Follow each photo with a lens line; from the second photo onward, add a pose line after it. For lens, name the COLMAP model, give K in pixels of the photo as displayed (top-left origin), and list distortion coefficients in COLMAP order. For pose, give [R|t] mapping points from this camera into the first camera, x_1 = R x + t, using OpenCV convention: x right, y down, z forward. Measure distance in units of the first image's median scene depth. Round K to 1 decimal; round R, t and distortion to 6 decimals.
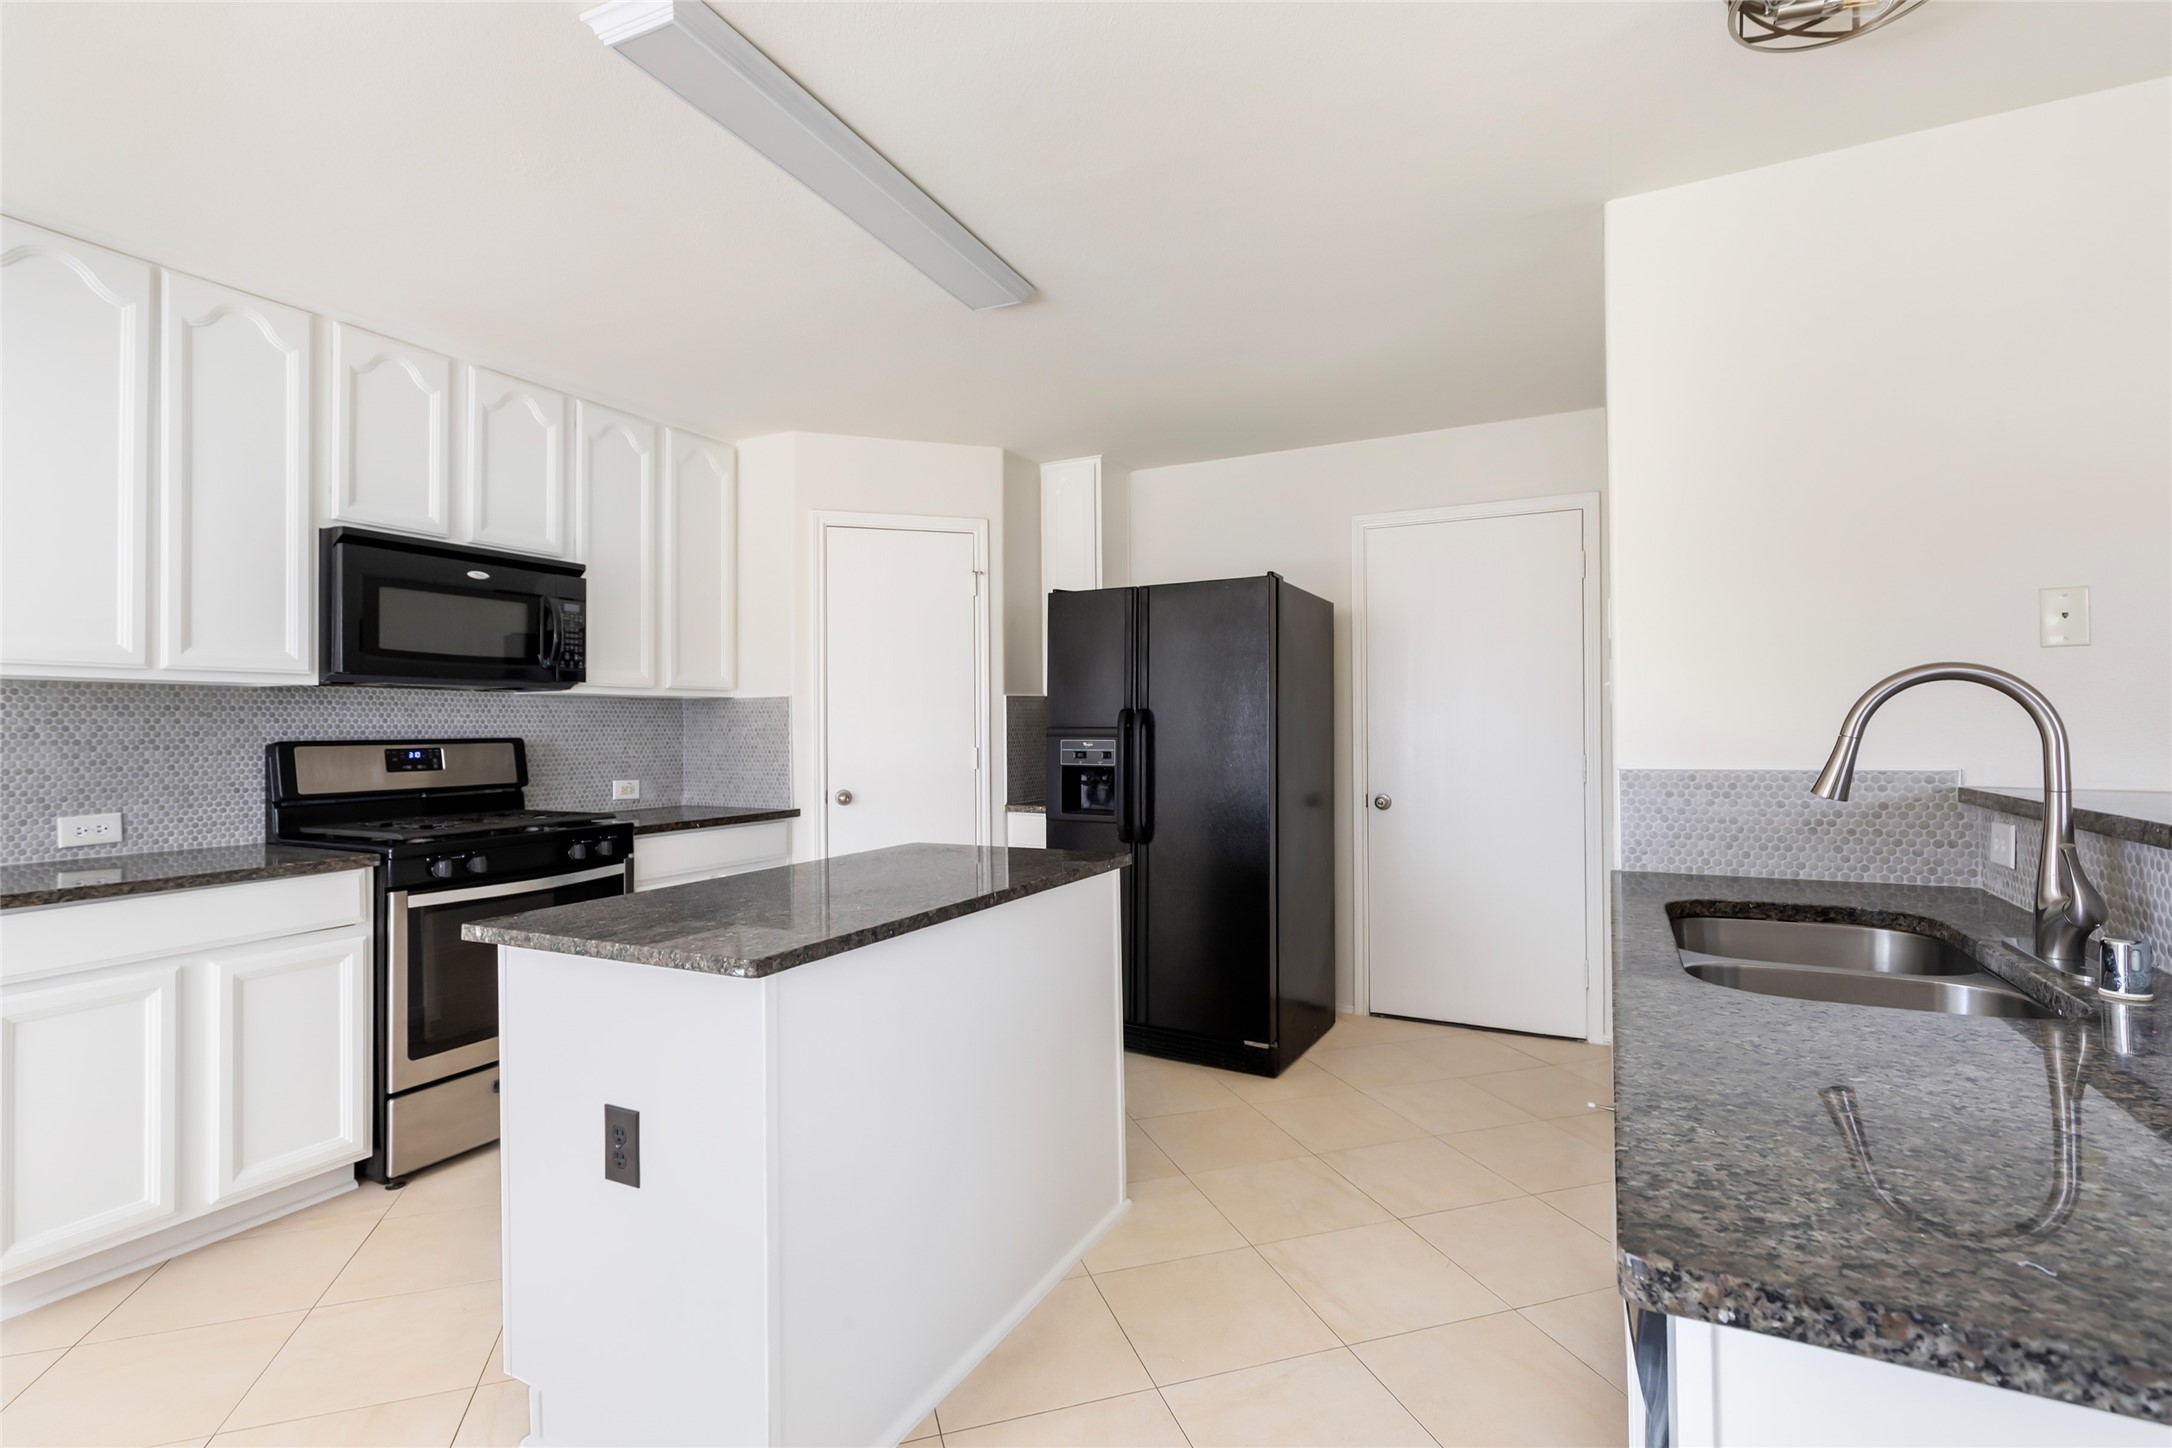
lens RADIAL K [[1024.4, 0, 1068.9], [0, 1024.4, 715.1], [0, 0, 1]] dist [0.004939, -0.000938]
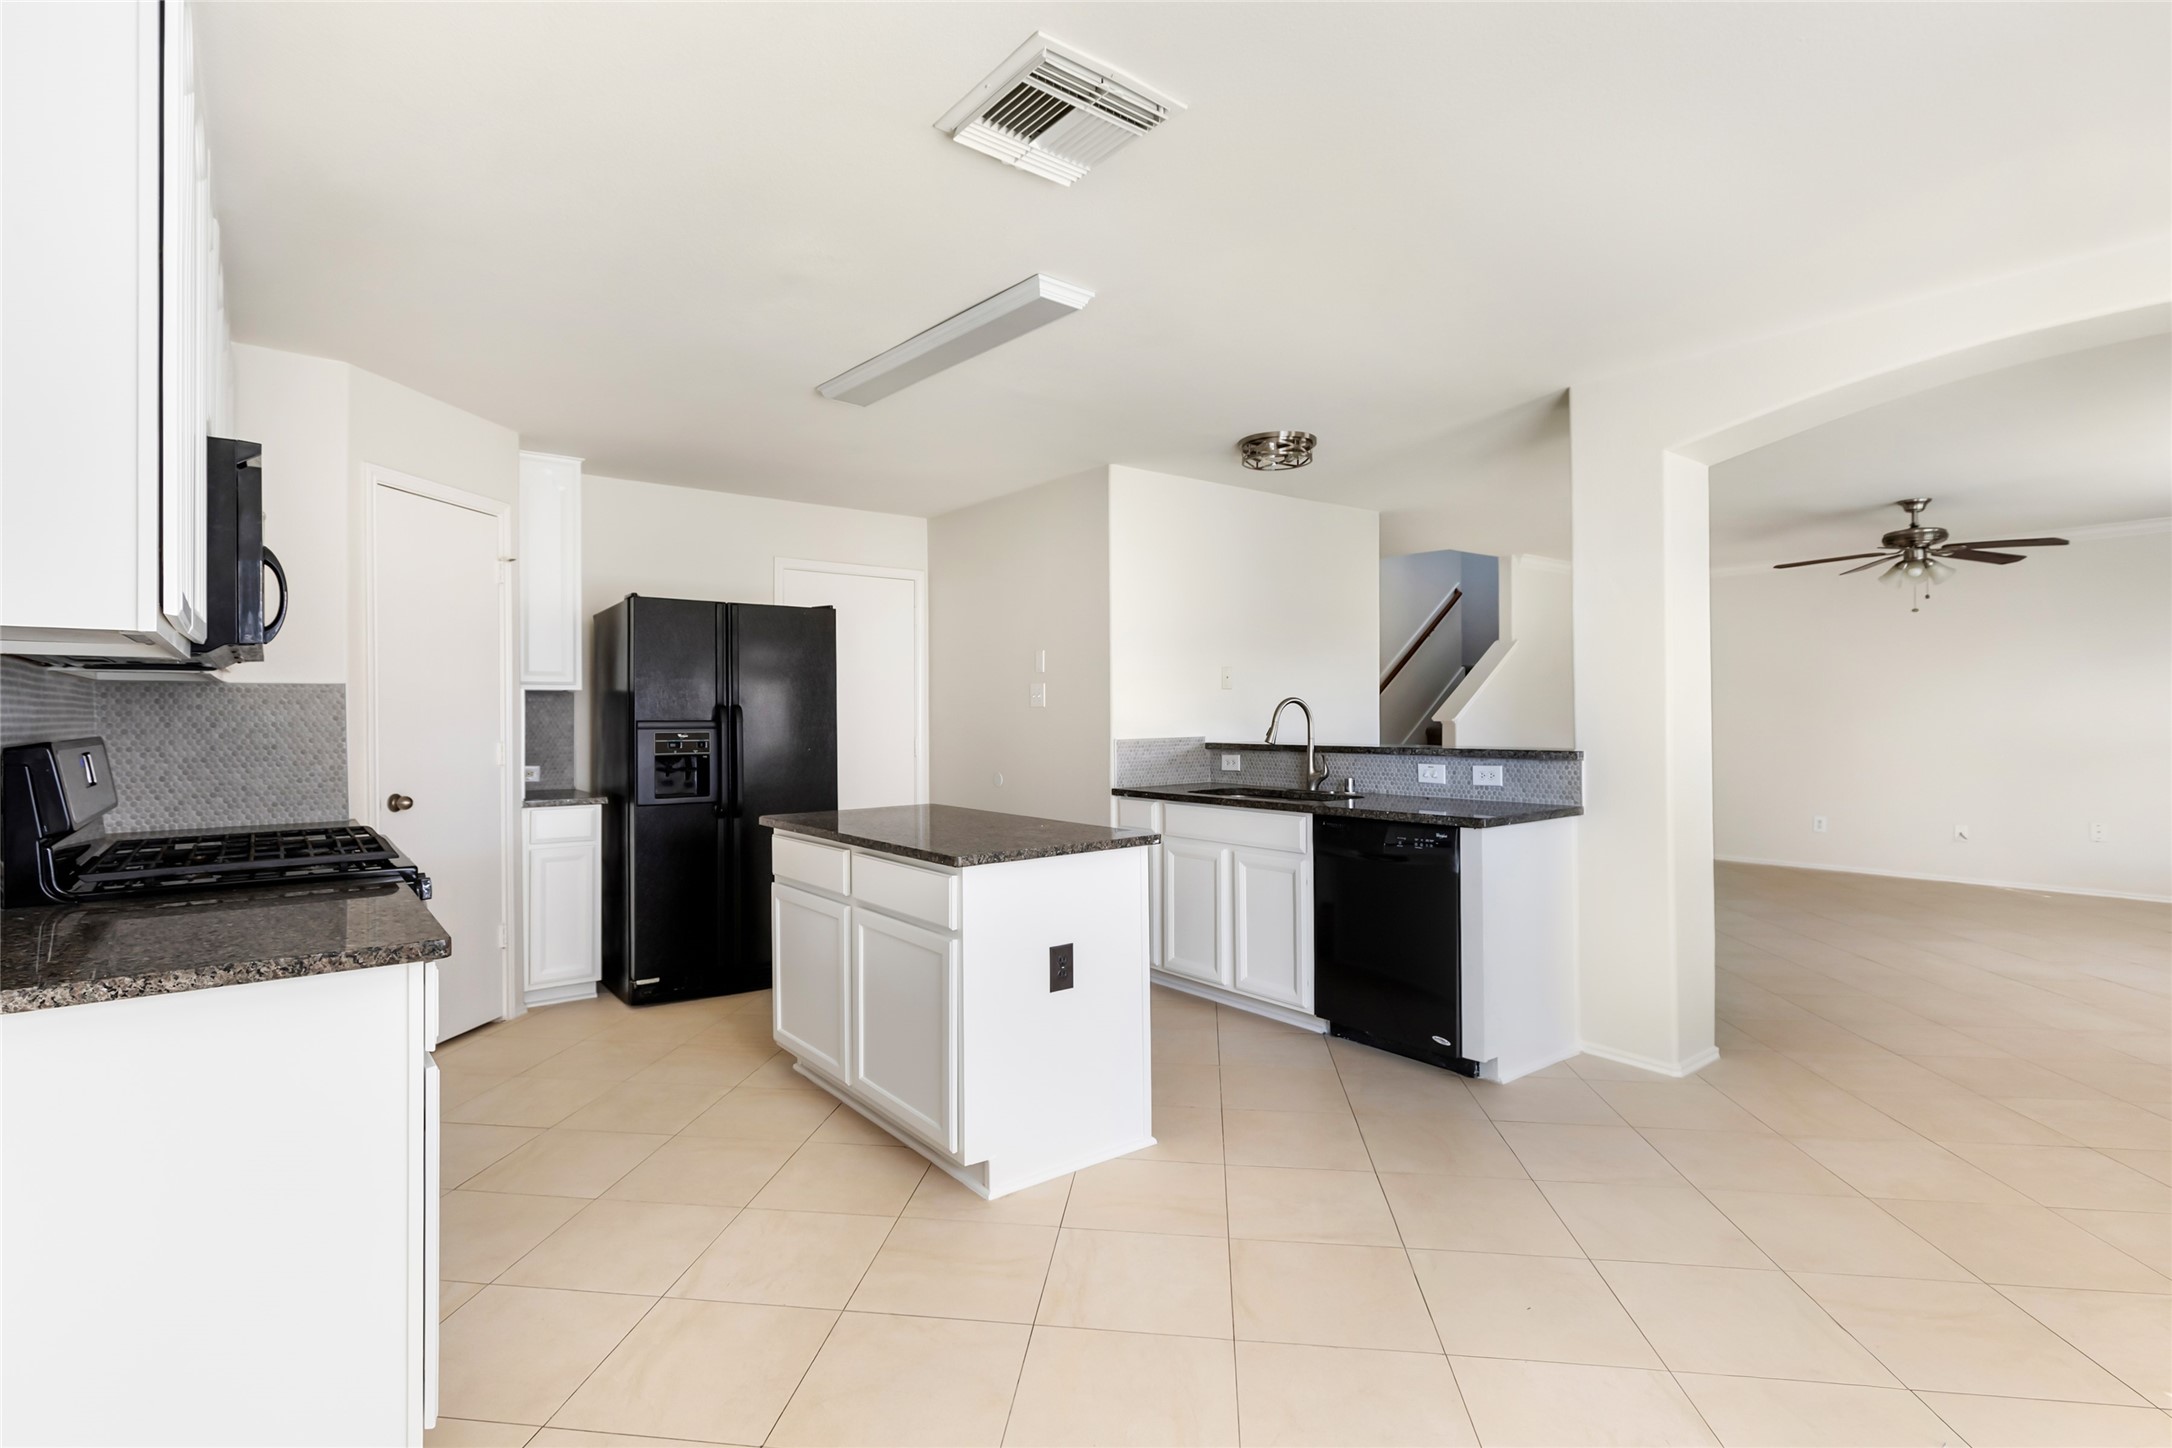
lens RADIAL K [[1024.4, 0, 1075.2], [0, 1024.4, 703.6], [0, 0, 1]] dist [0.004939, -0.000938]
pose [[0.414852, 0.015784, 0.909752, -1.155662], [-0.006878, 0.999875, -0.014211, 0.007953], [-0.909863, -0.000362, 0.414909, 0.171536]]
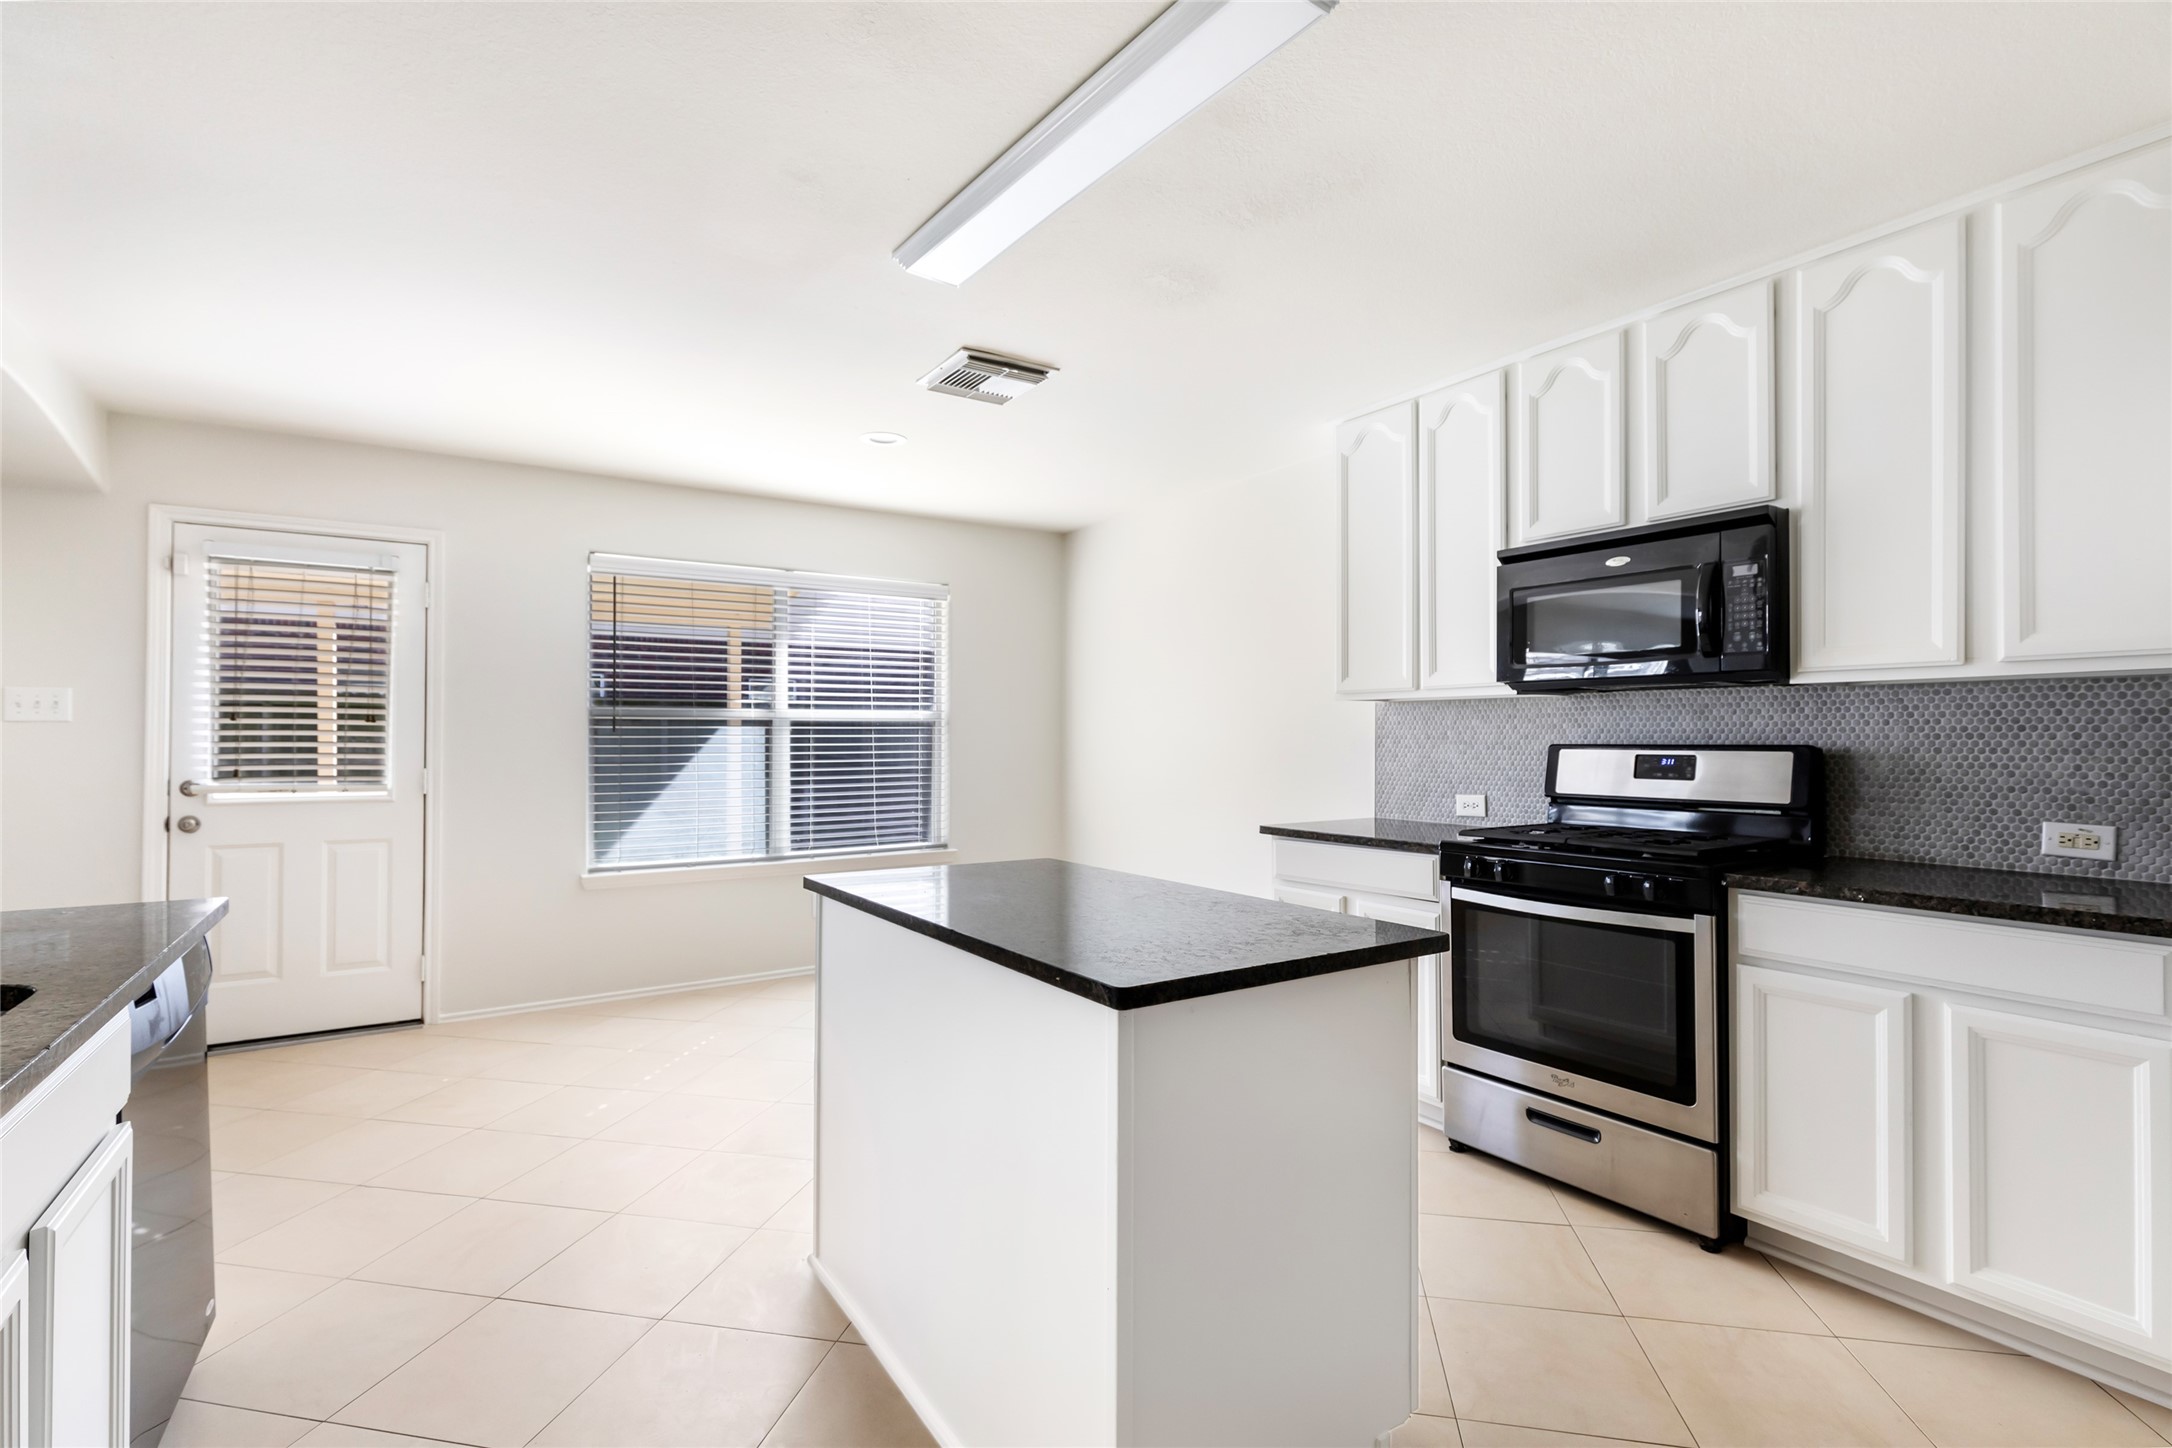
lens RADIAL K [[1024.4, 0, 1117.4], [0, 1024.4, 729.4], [0, 0, 1]] dist [0.004939, -0.000938]
pose [[-0.465468, -0.001417, -0.885064, 0.463467], [0.012775, 0.999884, -0.008319, 0.012963], [0.884973, -0.015179, -0.465396, 1.135019]]
